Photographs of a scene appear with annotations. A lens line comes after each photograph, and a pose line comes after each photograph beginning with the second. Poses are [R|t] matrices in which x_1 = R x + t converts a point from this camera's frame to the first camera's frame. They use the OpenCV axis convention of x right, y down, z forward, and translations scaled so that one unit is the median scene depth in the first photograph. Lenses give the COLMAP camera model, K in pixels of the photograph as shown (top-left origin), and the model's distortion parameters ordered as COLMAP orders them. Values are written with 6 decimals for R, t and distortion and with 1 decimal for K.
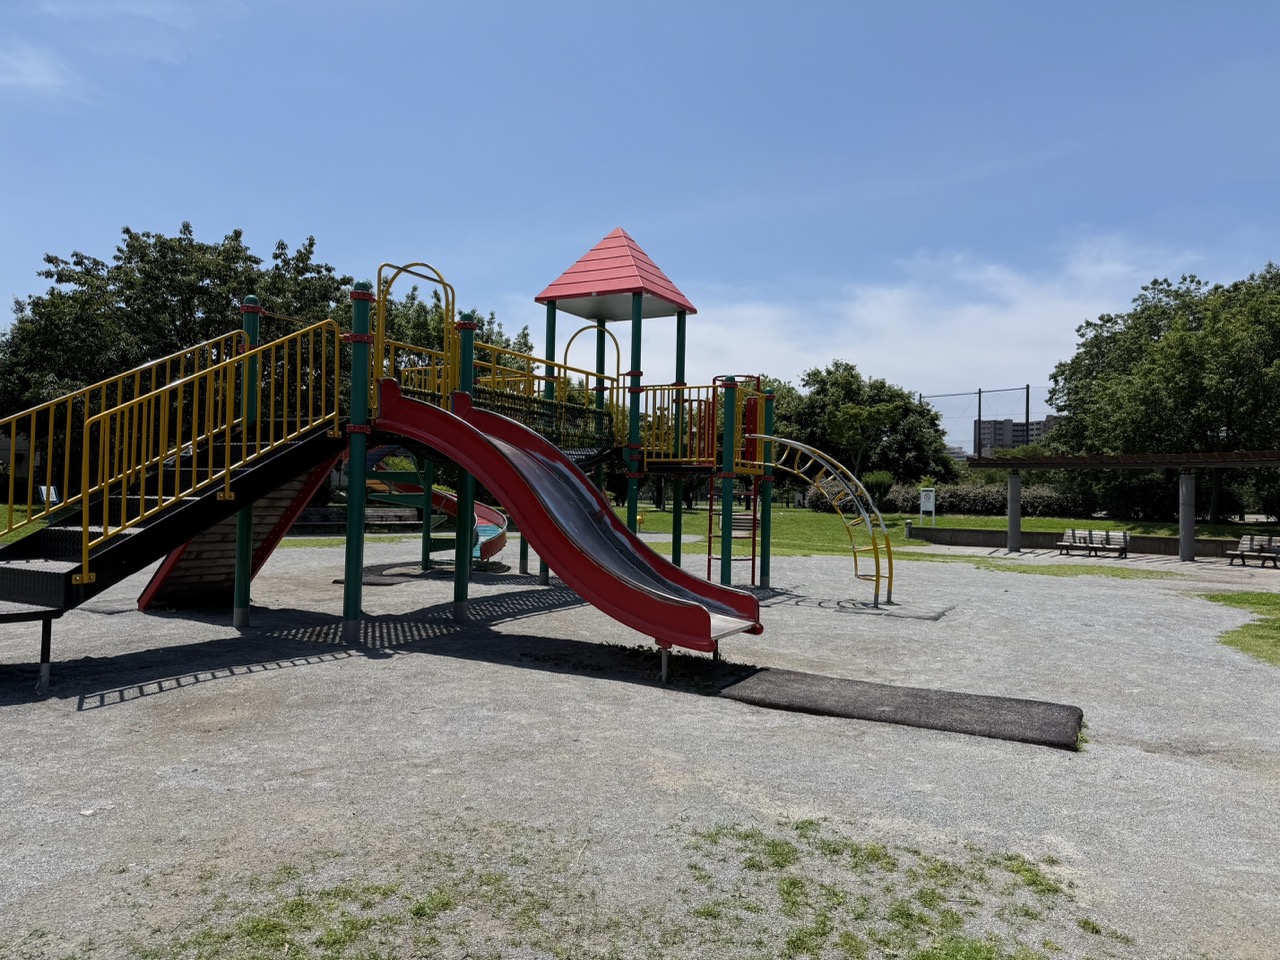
lens RADIAL K [[891.6, 0, 623.1], [0, 891.6, 463.0], [0, 0, 1]] dist [0.031603, -0.034905]
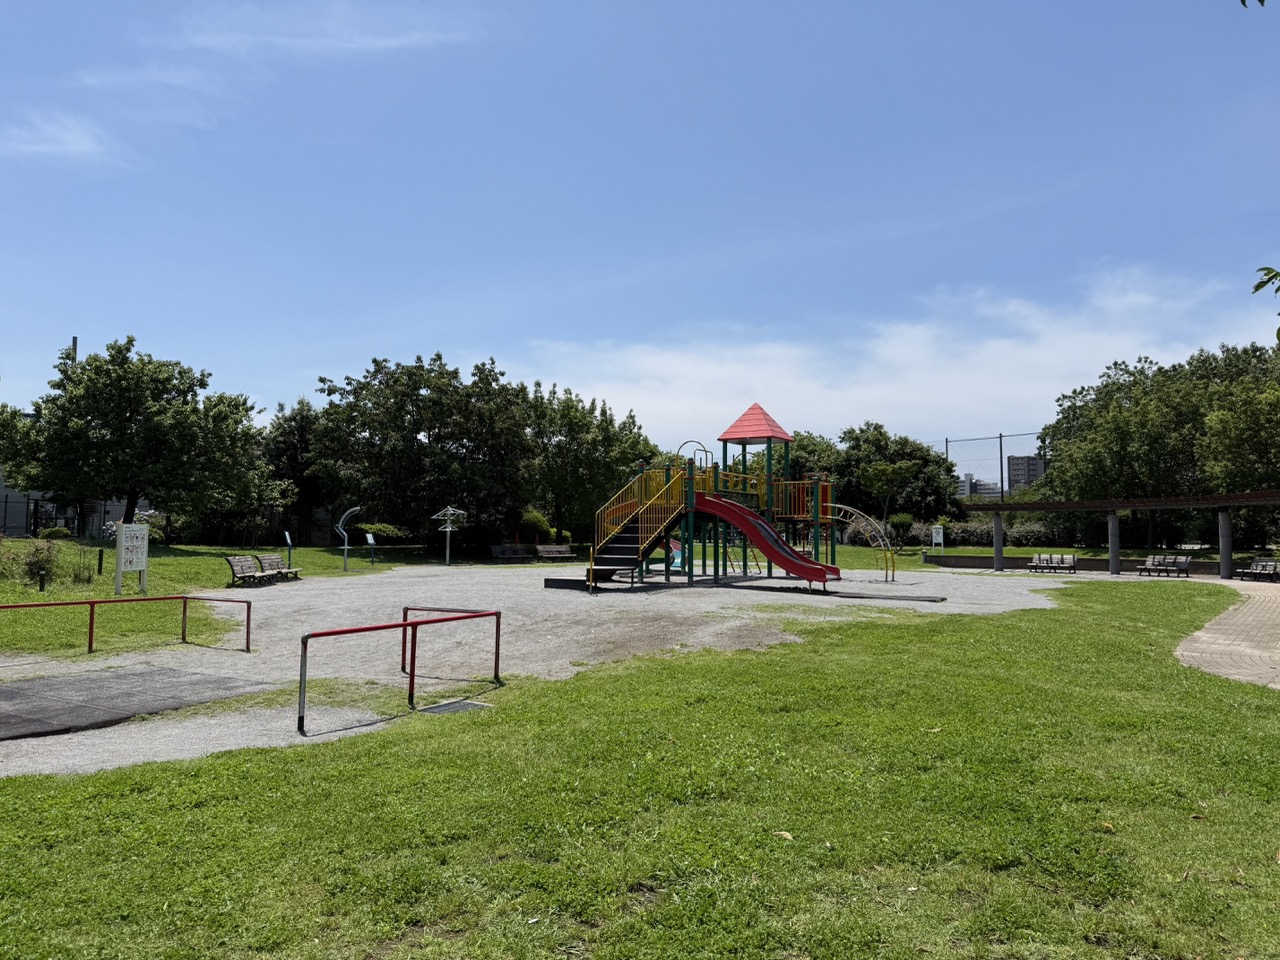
lens RADIAL K [[891.6, 0, 630.3], [0, 891.6, 474.9], [0, 0, 1]] dist [0.031603, -0.034905]
pose [[0.999623, -0.019353, -0.019460, -0.079326], [0.018730, 0.999322, -0.031691, -0.012817], [0.020060, 0.031315, 0.999308, -0.284891]]
